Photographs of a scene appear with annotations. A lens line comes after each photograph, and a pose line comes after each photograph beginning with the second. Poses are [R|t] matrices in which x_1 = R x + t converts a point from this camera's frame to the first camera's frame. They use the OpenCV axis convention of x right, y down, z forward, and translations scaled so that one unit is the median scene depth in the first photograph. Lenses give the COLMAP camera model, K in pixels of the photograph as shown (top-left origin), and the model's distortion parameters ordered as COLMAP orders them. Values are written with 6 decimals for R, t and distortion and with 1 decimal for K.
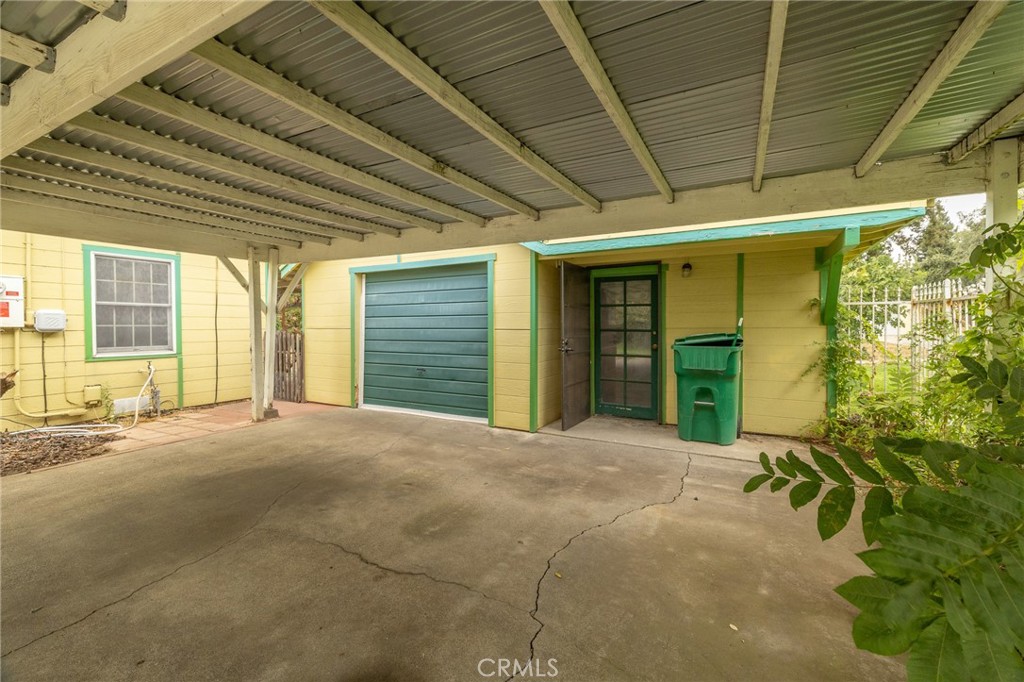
lens RADIAL K [[427.3, 0, 509.9], [0, 427.3, 332.7], [0, 0, 1]] dist [0.001806, -0.000261]
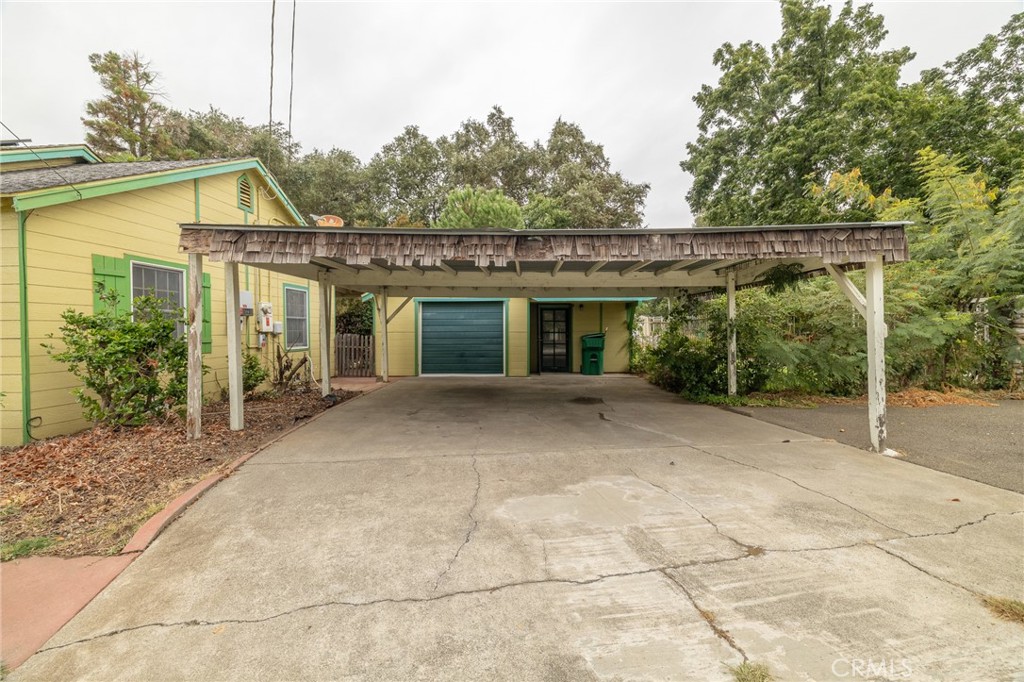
lens RADIAL K [[428.3, 0, 508.5], [0, 428.3, 333.6], [0, 0, 1]] dist [0.003347, 0.000259]
pose [[0.898834, -0.003060, 0.438279, -0.991402], [0.007399, 0.999939, -0.008193, 0.017950], [-0.438227, 0.010607, 0.898802, -0.966195]]
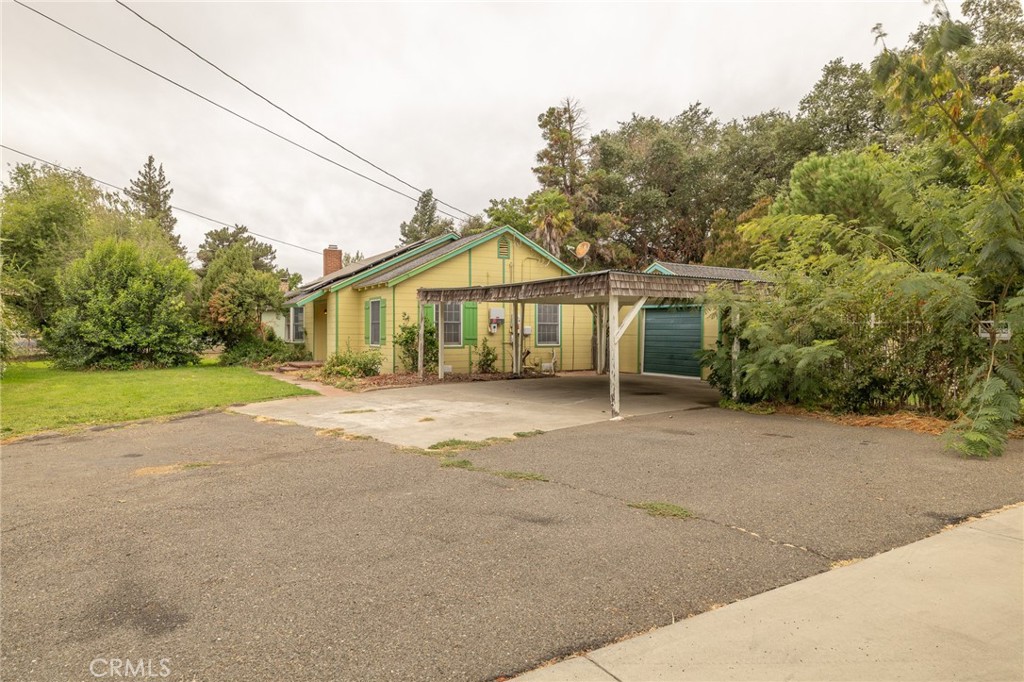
lens RADIAL K [[623.1, 0, 512.0], [0, 623.1, 341.0], [0, 0, 1]] dist [-0.005597, -0.000752]
pose [[0.876841, 0.016243, -0.480506, 0.651394], [-0.018972, 0.999820, -0.000822, 0.039105], [0.480406, 0.009837, 0.876991, -2.335965]]
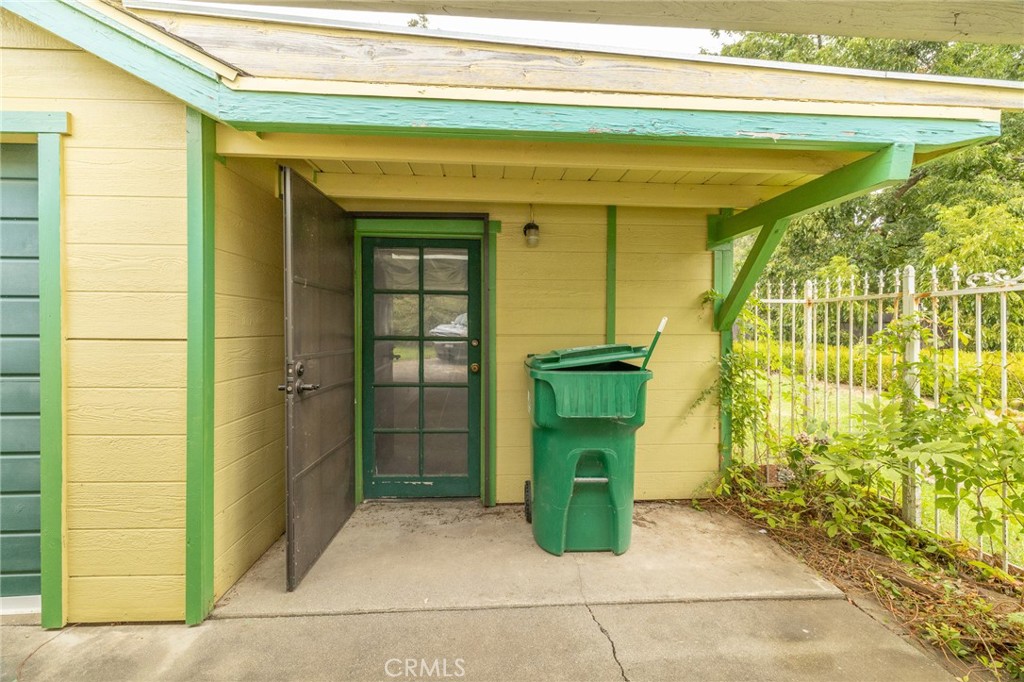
lens RADIAL K [[427.3, 0, 509.9], [0, 427.3, 332.7], [0, 0, 1]] dist [0.001806, -0.000261]
pose [[0.840912, 0.002185, 0.541168, 0.076447], [0.002624, 0.999964, -0.008116, -0.008906], [-0.541166, 0.008245, 0.840875, 0.523060]]
